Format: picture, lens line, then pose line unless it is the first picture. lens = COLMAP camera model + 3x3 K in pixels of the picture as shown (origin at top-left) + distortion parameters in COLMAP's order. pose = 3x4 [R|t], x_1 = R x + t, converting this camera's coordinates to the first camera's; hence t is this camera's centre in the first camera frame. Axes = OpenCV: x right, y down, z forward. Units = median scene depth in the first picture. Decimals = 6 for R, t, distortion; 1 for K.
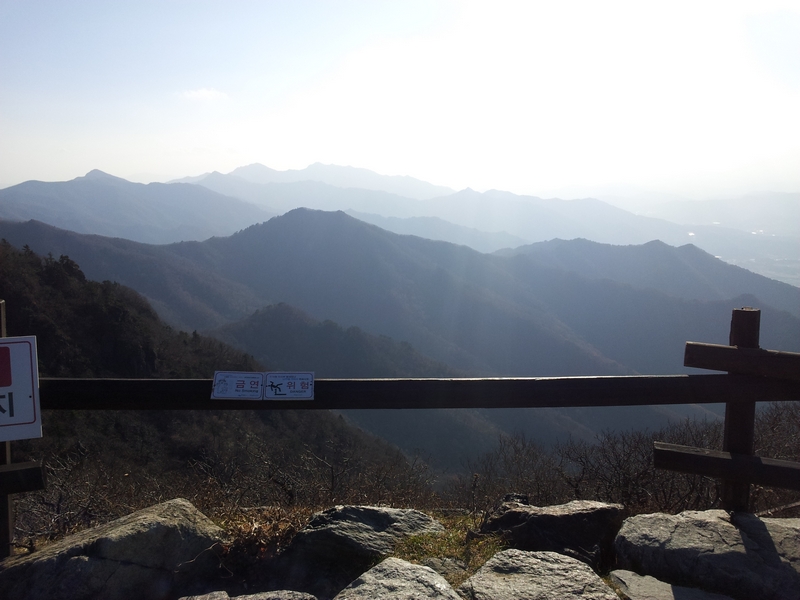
lens RADIAL K [[696.5, 0, 399.9], [0, 696.5, 300.0], [0, 0, 1]] dist [-0.004368, 0.023698]
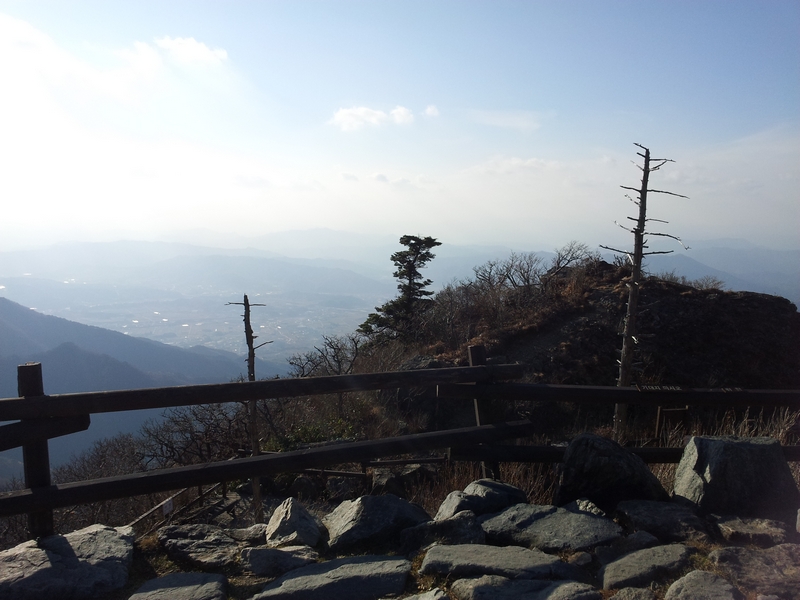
lens RADIAL K [[696.5, 0, 400.3], [0, 696.5, 301.8], [0, 0, 1]] dist [-0.004368, 0.023698]
pose [[0.609579, -0.077510, 0.788927, -0.046235], [0.130549, 0.991436, -0.003465, -0.005830], [-0.781902, 0.105106, 0.614477, -0.237883]]
